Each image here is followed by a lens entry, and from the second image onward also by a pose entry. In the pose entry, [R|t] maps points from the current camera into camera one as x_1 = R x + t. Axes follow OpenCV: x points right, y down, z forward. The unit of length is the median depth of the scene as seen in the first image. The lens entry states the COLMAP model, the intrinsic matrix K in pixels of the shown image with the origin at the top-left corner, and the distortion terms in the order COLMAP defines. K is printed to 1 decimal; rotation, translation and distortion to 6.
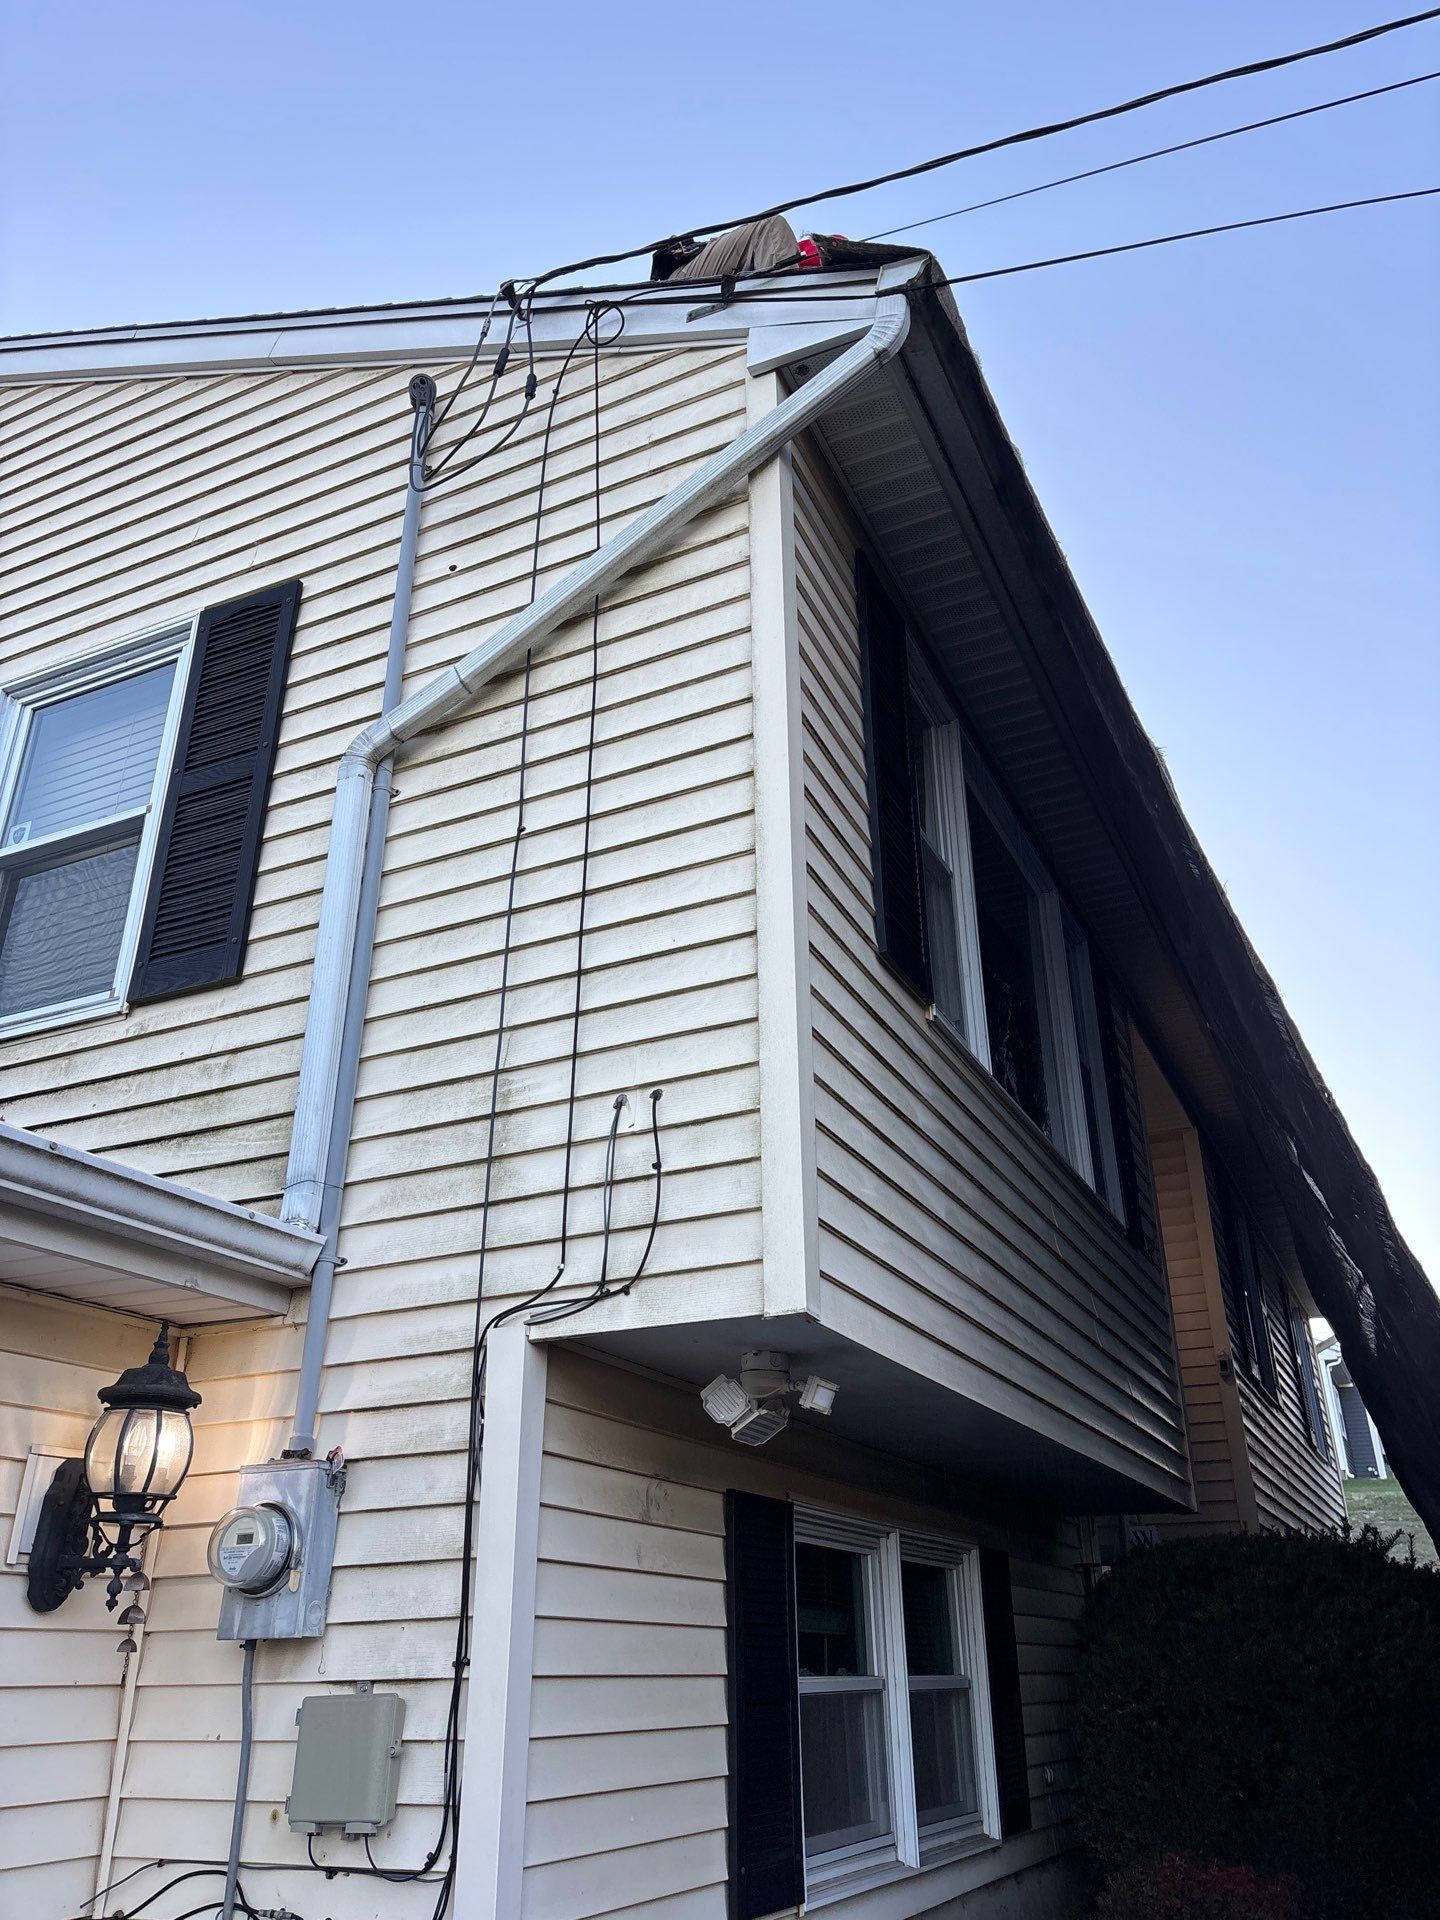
lens RADIAL K [[1431.2, 0, 734.8], [0, 1431.2, 959.0], [0, 0, 1]] dist [0.046331, -0.022701]
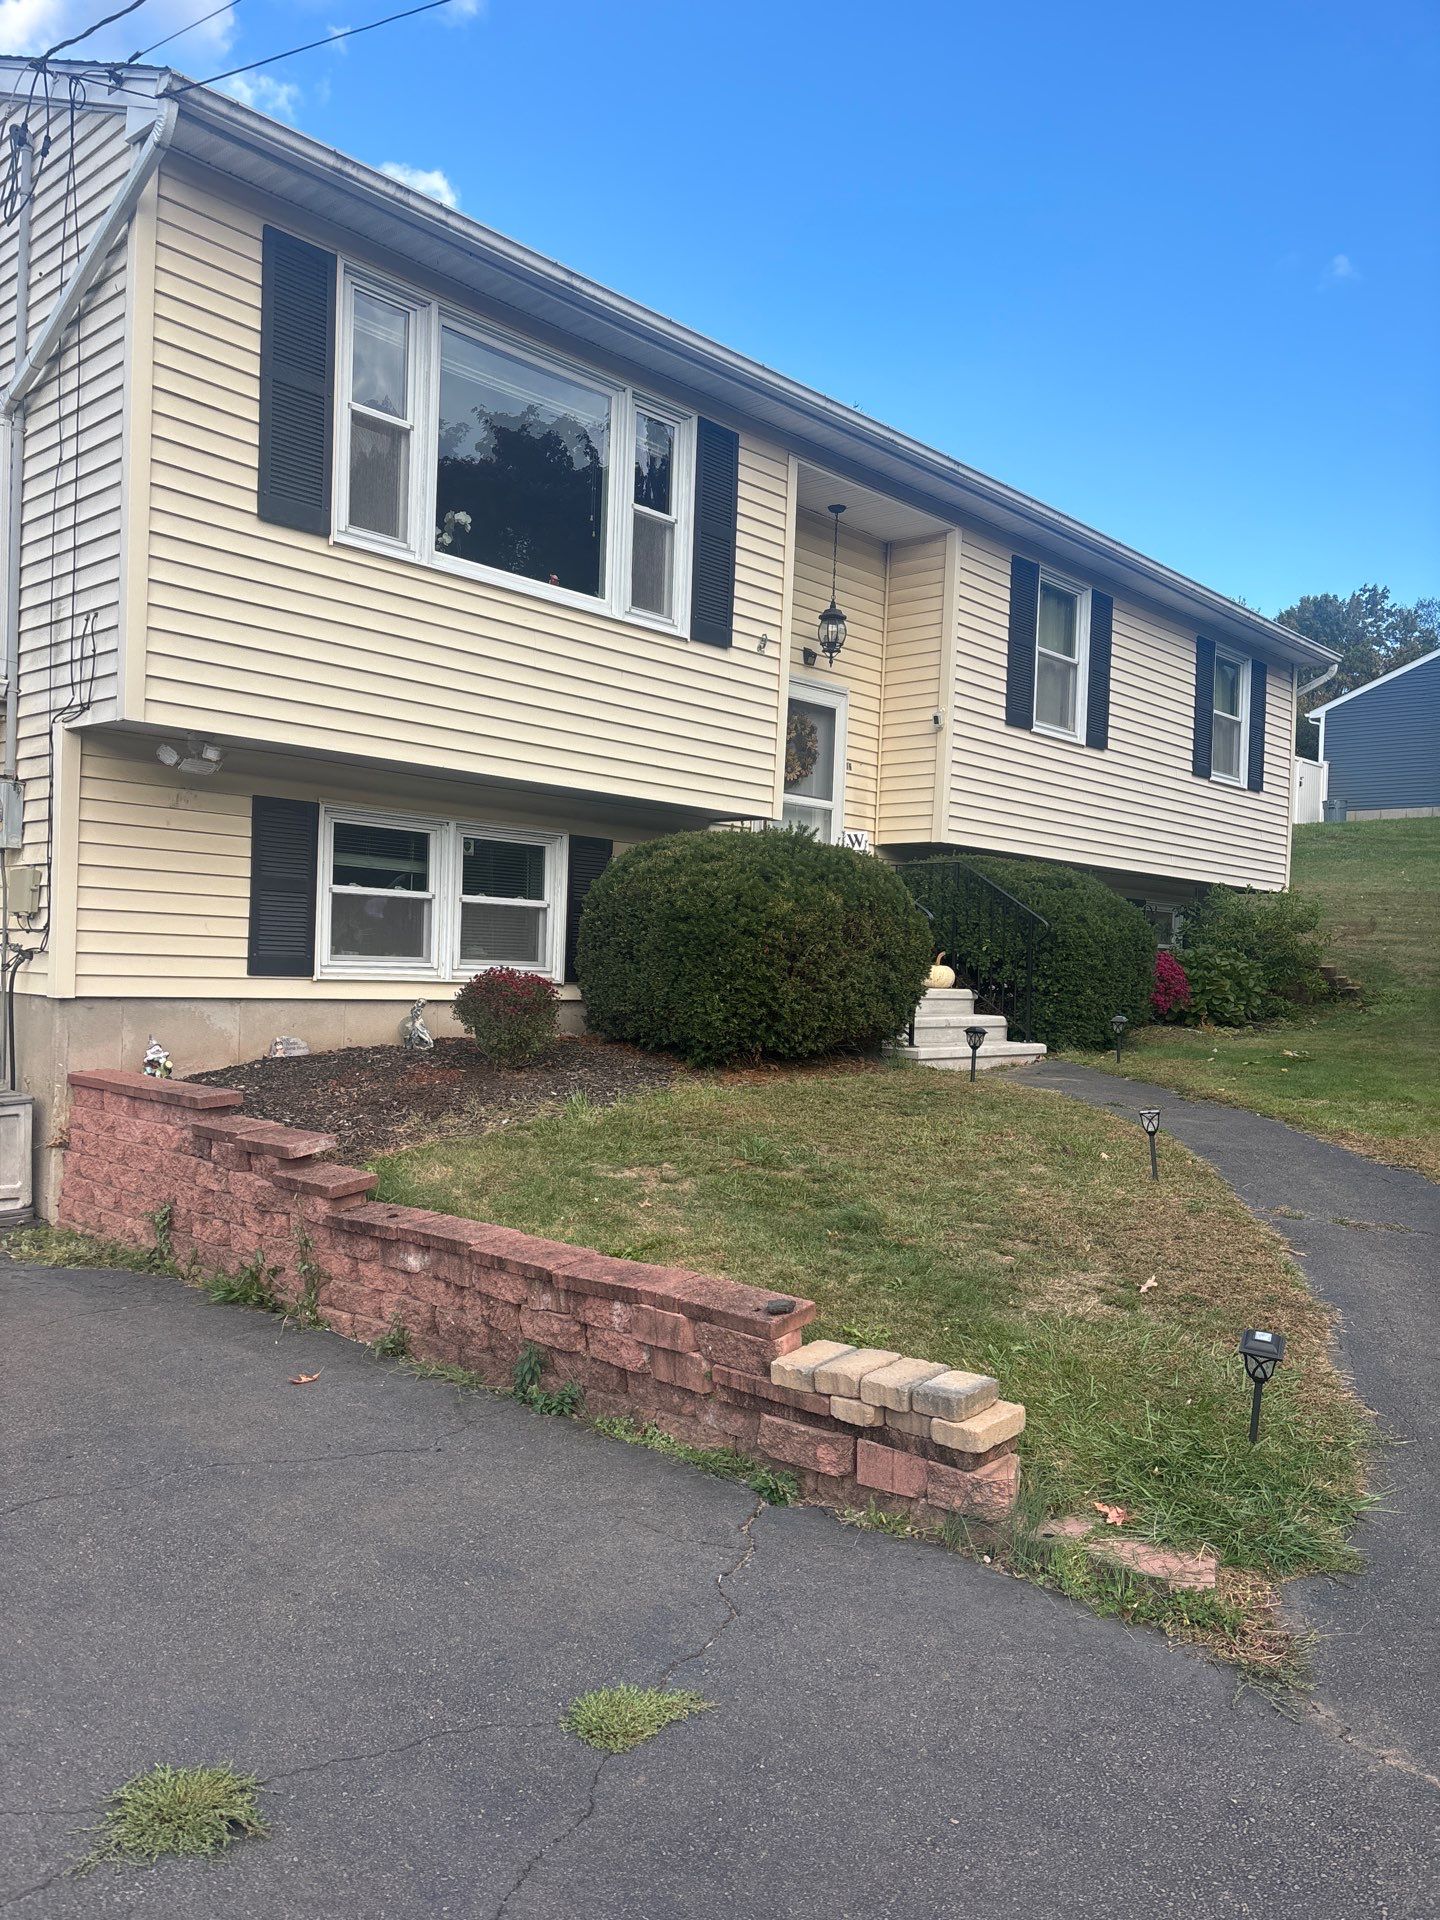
lens RADIAL K [[1431.2, 0, 734.8], [0, 1431.2, 959.0], [0, 0, 1]] dist [0.046331, -0.022701]
pose [[0.951073, 0.044726, -0.305712, 1.455377], [0.093266, 0.901748, 0.422080, -0.246958], [0.294553, -0.429942, 0.853457, -0.715334]]
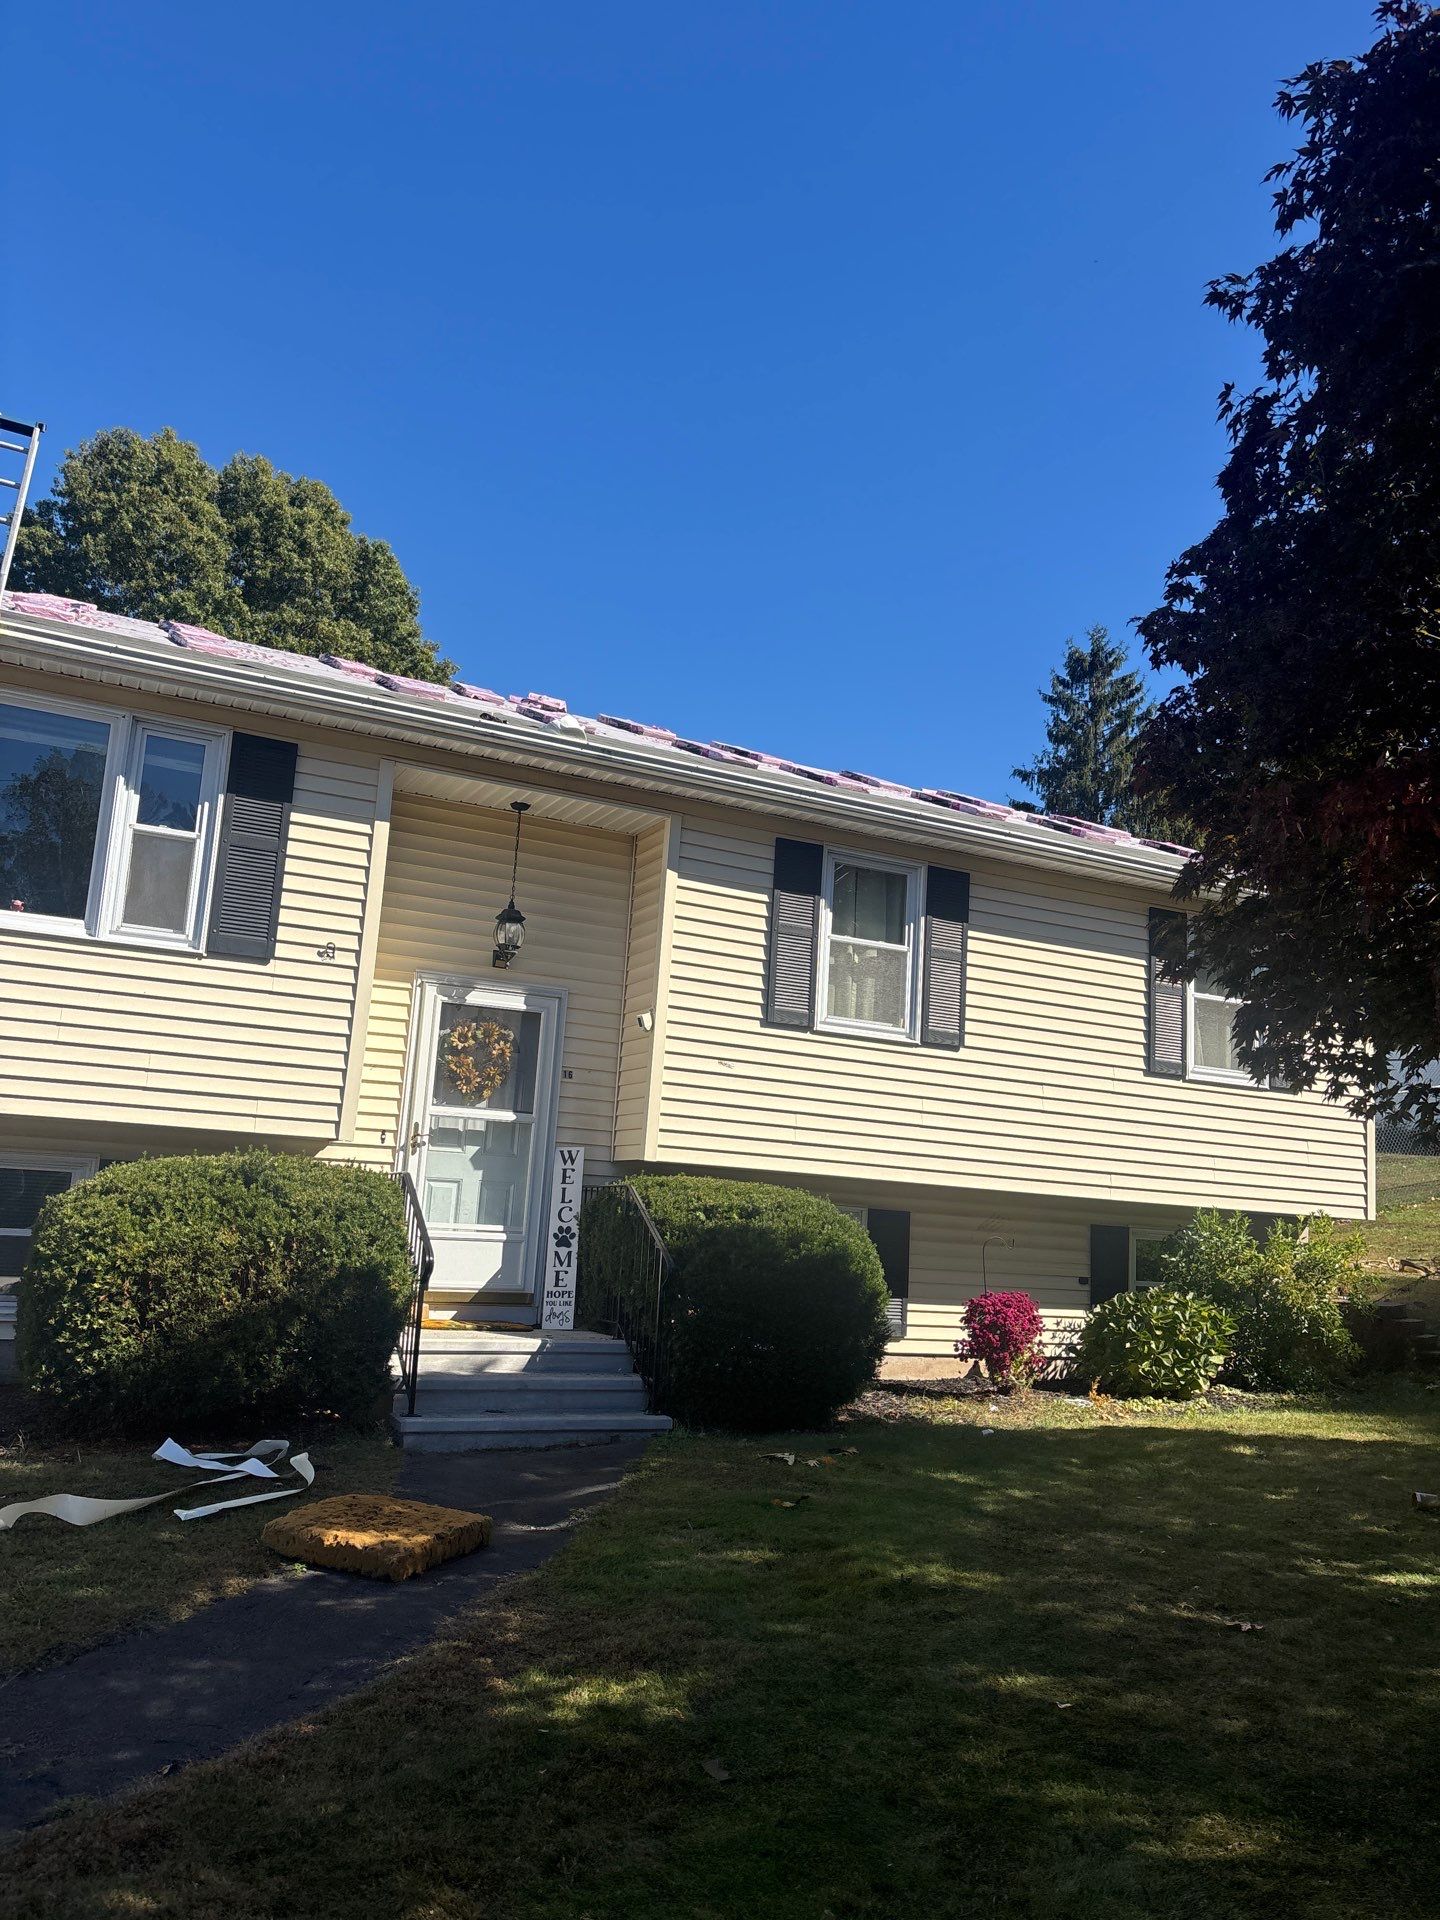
lens RADIAL K [[1450.9, 0, 749.1], [0, 1450.9, 970.7], [0, 0, 1]] dist [0.036286, -0.049413]
pose [[0.775313, -0.054383, -0.629231, 2.957364], [0.217886, 0.958152, 0.185659, 0.109473], [0.592803, -0.281045, 0.754717, 0.456314]]
